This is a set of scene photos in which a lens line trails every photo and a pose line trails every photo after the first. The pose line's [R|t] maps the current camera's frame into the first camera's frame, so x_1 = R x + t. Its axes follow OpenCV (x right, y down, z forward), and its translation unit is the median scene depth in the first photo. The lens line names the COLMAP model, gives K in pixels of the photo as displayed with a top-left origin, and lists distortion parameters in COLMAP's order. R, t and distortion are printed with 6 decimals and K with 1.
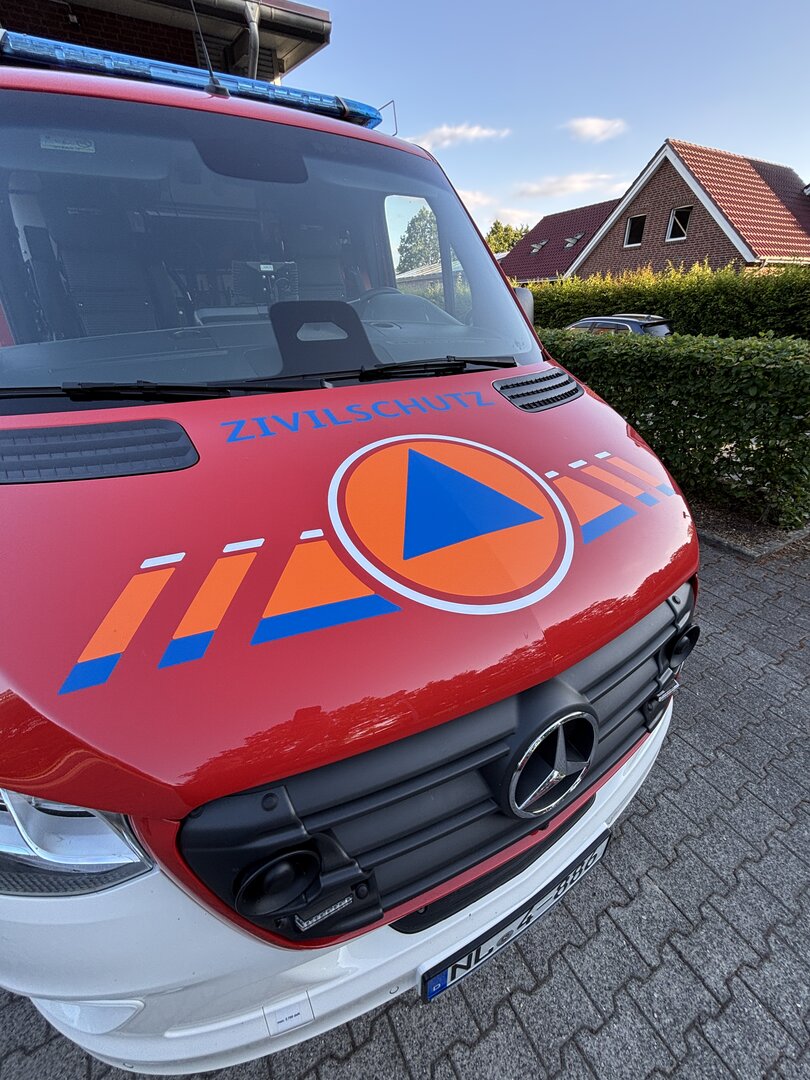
lens RADIAL K [[437.5, 0, 400.5], [0, 437.5, 543.2], [0, 0, 1]] dist [0.002465, 0.000270]
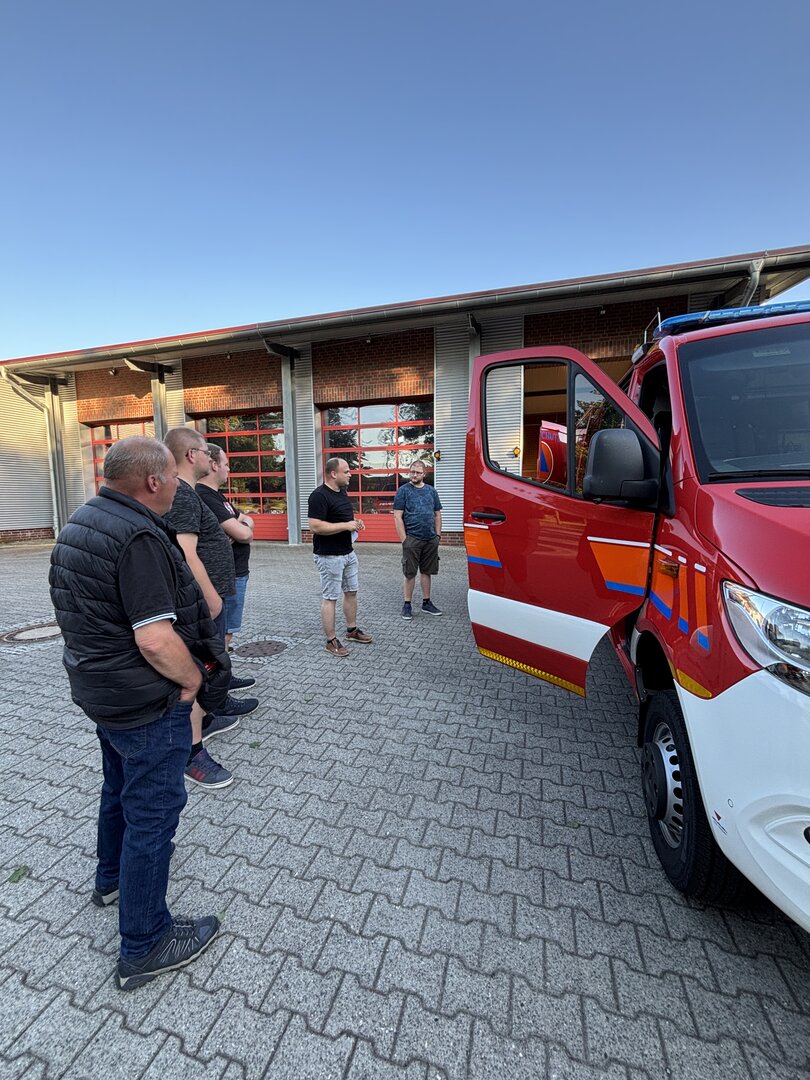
lens RADIAL K [[437.5, 0, 404.0], [0, 437.5, 539.4], [0, 0, 1]] dist [0.002465, 0.000270]
pose [[0.699091, 0.084587, -0.710012, -0.169450], [-0.343965, 0.910321, -0.230224, 0.185791], [0.626865, 0.405167, 0.665492, -0.214438]]
